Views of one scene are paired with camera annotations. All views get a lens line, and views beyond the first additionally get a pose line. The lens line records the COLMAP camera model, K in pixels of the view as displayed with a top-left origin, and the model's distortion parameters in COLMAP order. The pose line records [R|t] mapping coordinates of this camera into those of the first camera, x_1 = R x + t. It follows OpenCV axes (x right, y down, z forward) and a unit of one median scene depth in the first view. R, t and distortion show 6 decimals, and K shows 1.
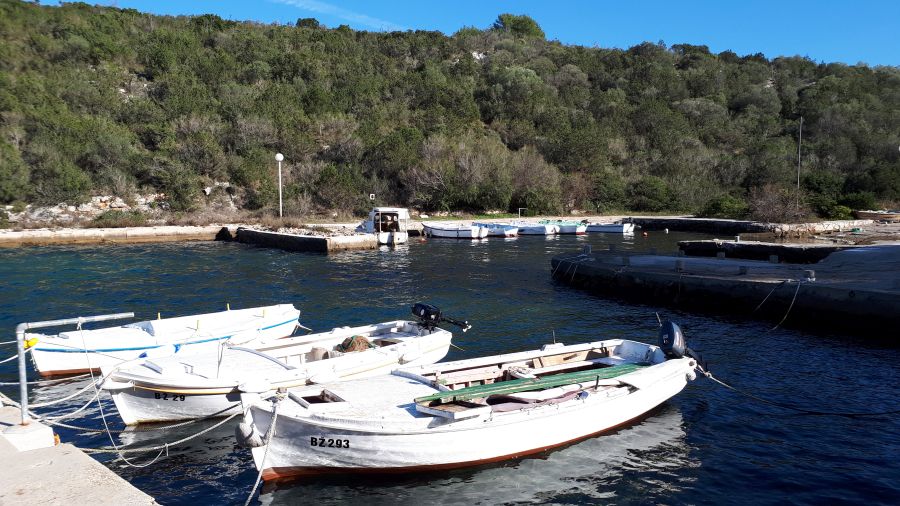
lens RADIAL K [[747.5, 0, 450.0], [0, 747.5, 253.0], [0, 0, 1]] dist [0.077728, -0.128870]
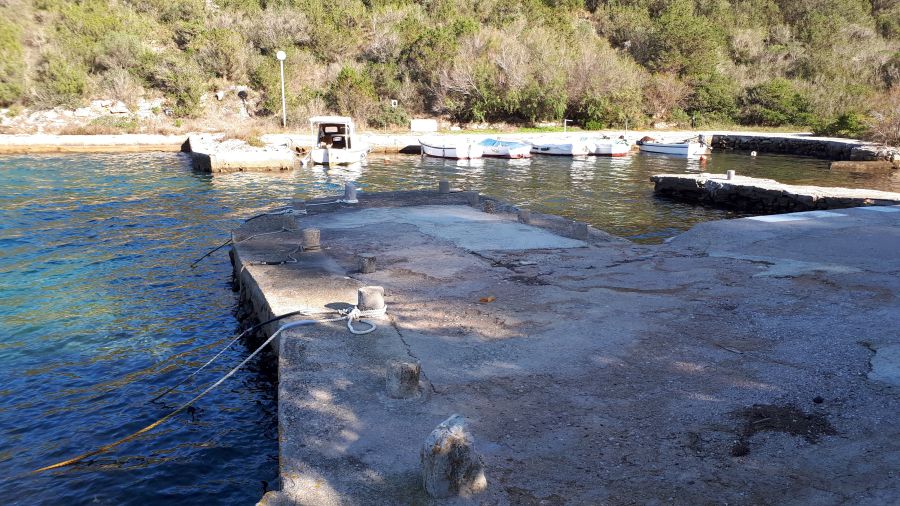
lens RADIAL K [[747.5, 0, 450.0], [0, 747.5, 253.0], [0, 0, 1]] dist [0.077728, -0.128870]
pose [[0.959119, 0.062440, -0.276028, 0.199152], [-0.029271, 0.992013, 0.122695, -0.014373], [0.281484, -0.109600, 0.953286, 0.200821]]
